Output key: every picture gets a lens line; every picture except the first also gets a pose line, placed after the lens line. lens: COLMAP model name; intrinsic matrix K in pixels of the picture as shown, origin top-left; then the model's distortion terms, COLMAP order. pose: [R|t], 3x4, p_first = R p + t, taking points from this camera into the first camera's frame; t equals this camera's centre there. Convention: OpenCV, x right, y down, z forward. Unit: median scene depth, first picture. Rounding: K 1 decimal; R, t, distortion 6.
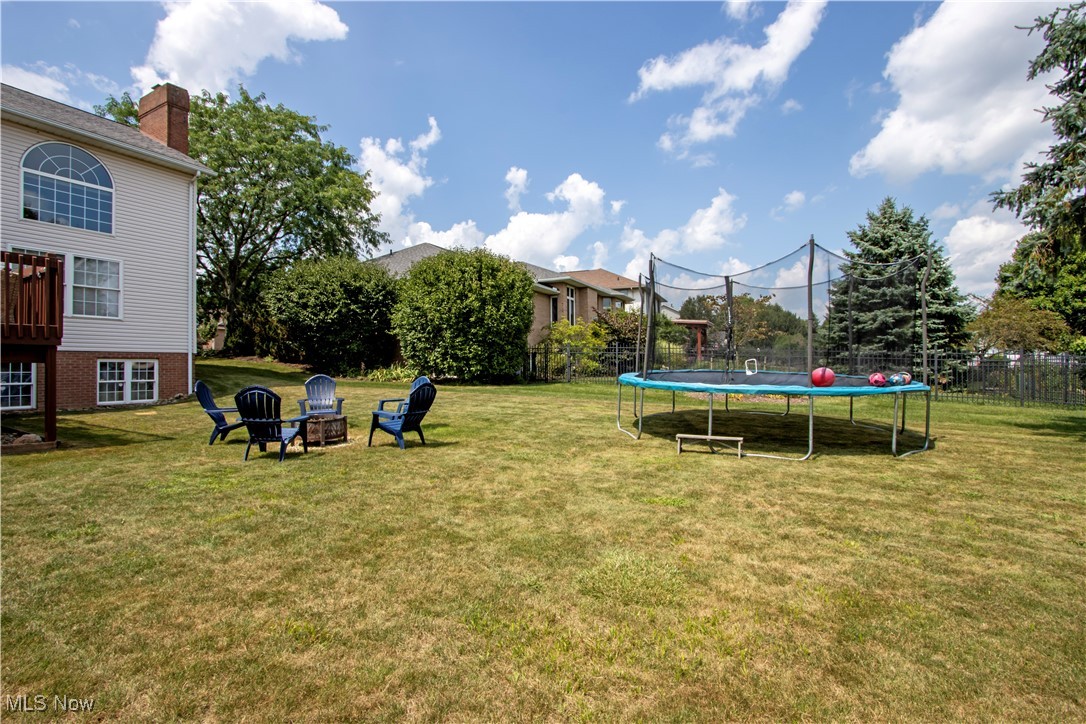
lens RADIAL K [[510.3, 0, 543.0], [0, 510.3, 362.0], [0, 0, 1]] dist [-0.010197, -0.000779]
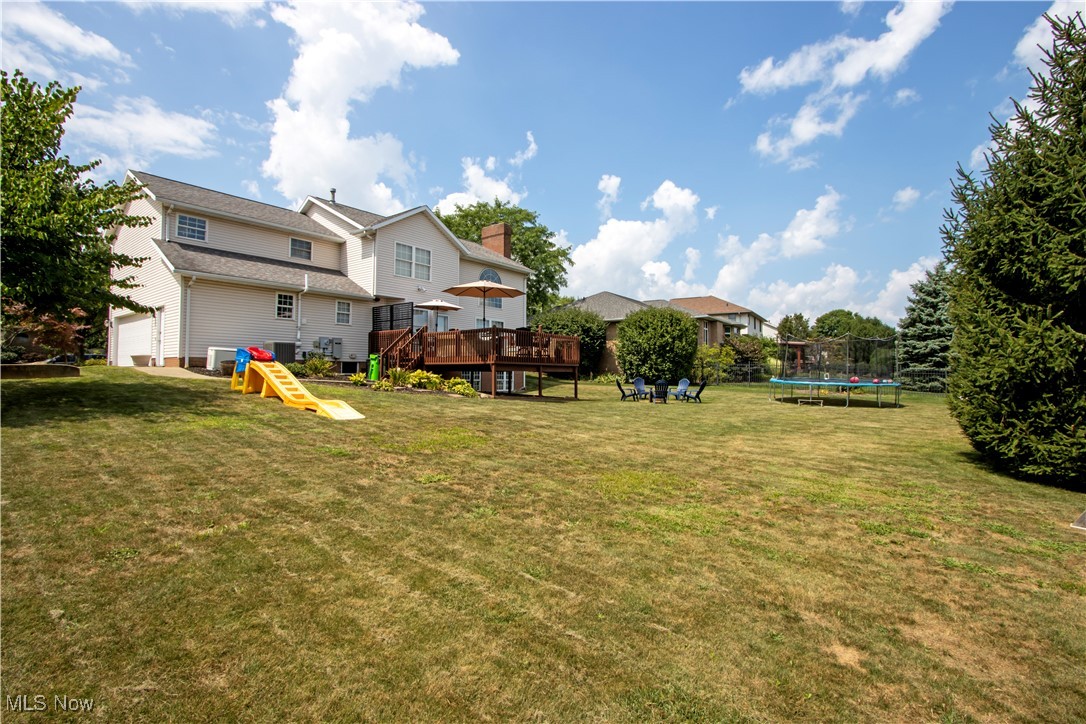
lens RADIAL K [[523.8, 0, 544.7], [0, 523.8, 383.7], [0, 0, 1]] dist [-0.001314, 0.000341]
pose [[0.988405, 0.015059, -0.151093, -0.212949], [-0.011611, 0.999652, 0.023681, 0.001306], [0.151397, -0.021652, 0.988236, -0.671760]]
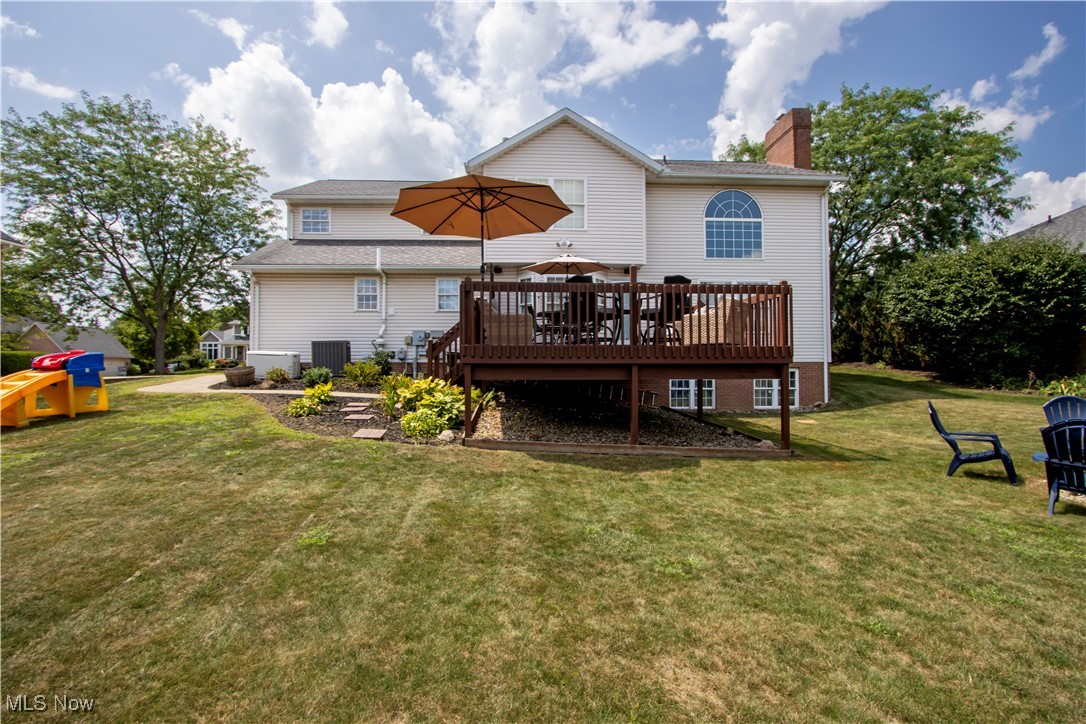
lens RADIAL K [[505.6, 0, 538.6], [0, 505.6, 364.8], [0, 0, 1]] dist [-0.006514, 0.001358]
pose [[0.539058, -0.001901, -0.842266, -0.102620], [0.004961, 0.999987, 0.000918, -0.010751], [0.842254, -0.004673, 0.539061, -0.020269]]
